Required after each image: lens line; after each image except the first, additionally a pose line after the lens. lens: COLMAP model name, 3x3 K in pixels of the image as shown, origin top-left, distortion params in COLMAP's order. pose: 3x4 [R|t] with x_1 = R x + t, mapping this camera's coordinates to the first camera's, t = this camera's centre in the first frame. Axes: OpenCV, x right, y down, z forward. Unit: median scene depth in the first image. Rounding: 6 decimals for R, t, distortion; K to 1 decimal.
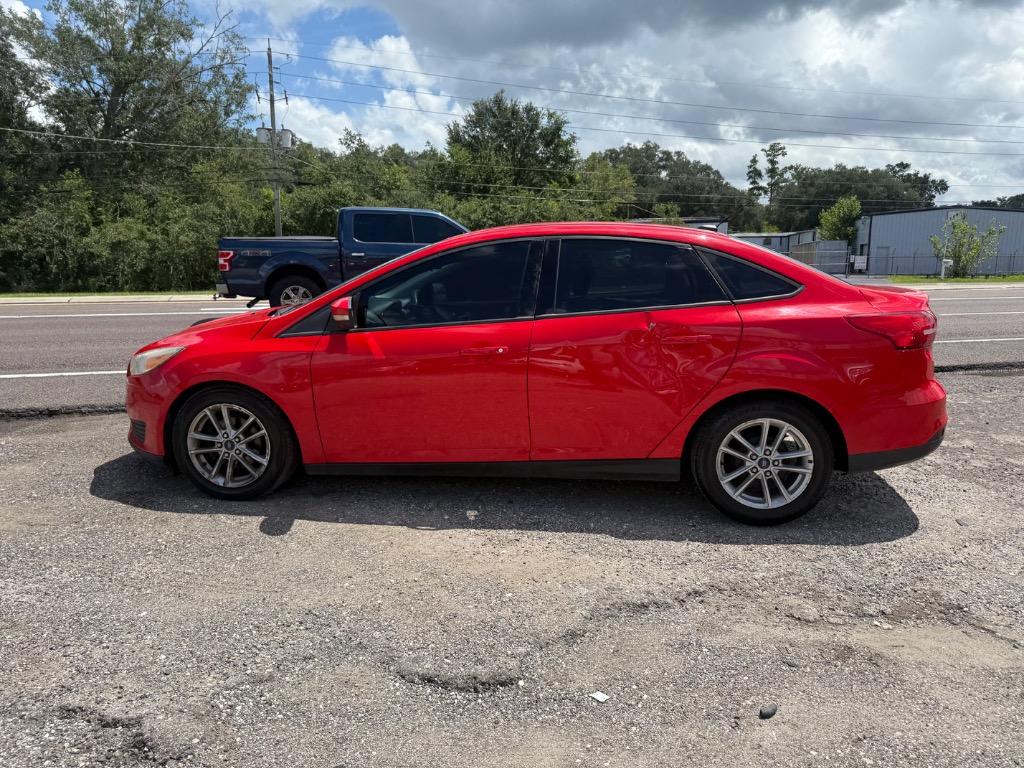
lens RADIAL K [[756.4, 0, 524.4], [0, 756.4, 381.2], [0, 0, 1]] dist [0.003139, -0.013380]
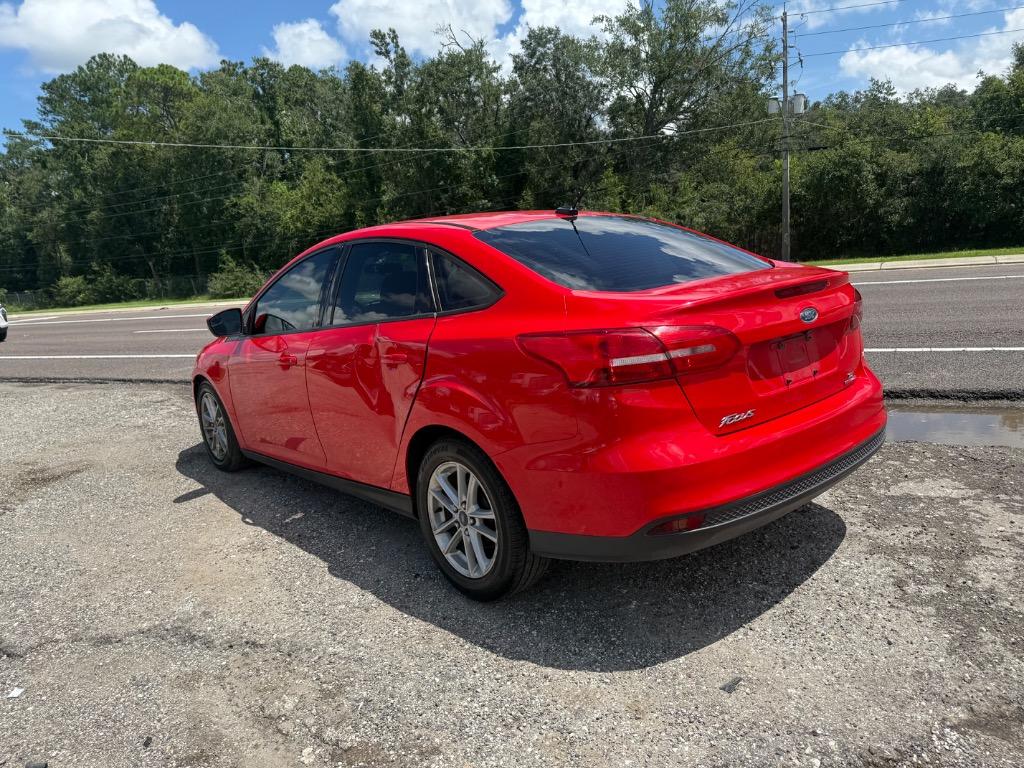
lens RADIAL K [[756.4, 0, 512.2], [0, 756.4, 380.1], [0, 0, 1]] dist [0.000954, -0.013536]
pose [[0.714917, 0.053270, -0.697177, 0.062538], [-0.027188, 0.998457, 0.048411, -0.005151], [0.698681, -0.015655, 0.715263, 0.033813]]
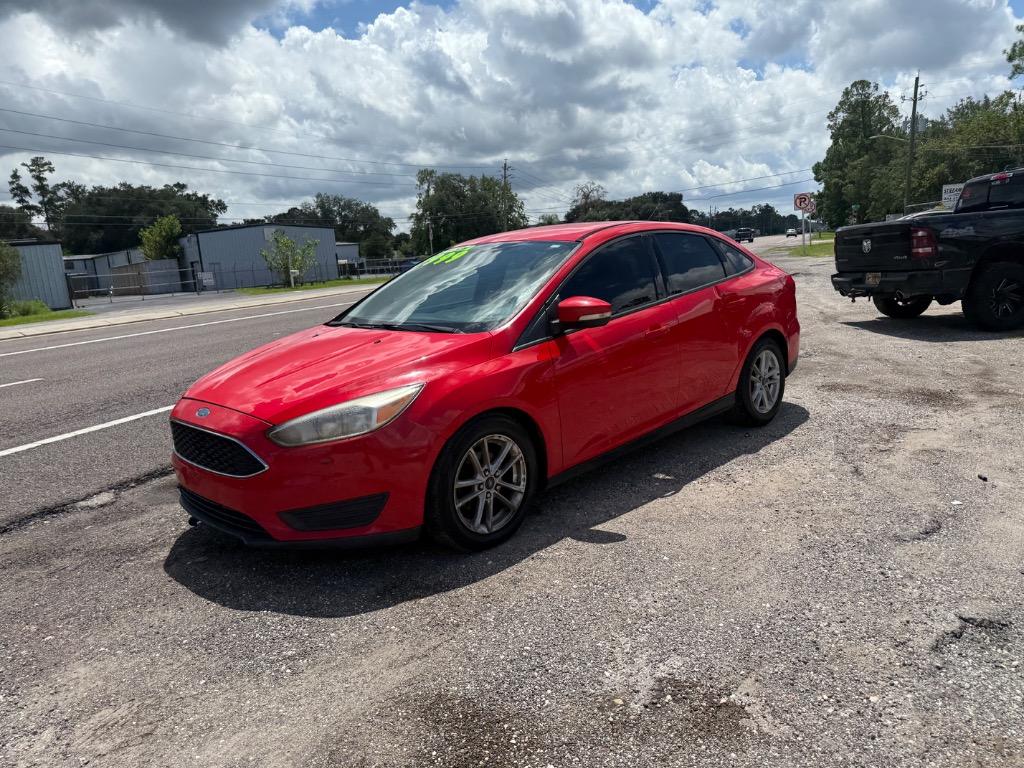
lens RADIAL K [[756.4, 0, 524.4], [0, 756.4, 381.2], [0, 0, 1]] dist [0.003139, -0.013380]
pose [[0.591644, -0.176692, 0.786599, -0.077692], [0.197113, 0.977779, 0.071377, -0.006276], [-0.781731, 0.112819, 0.613325, 0.032534]]
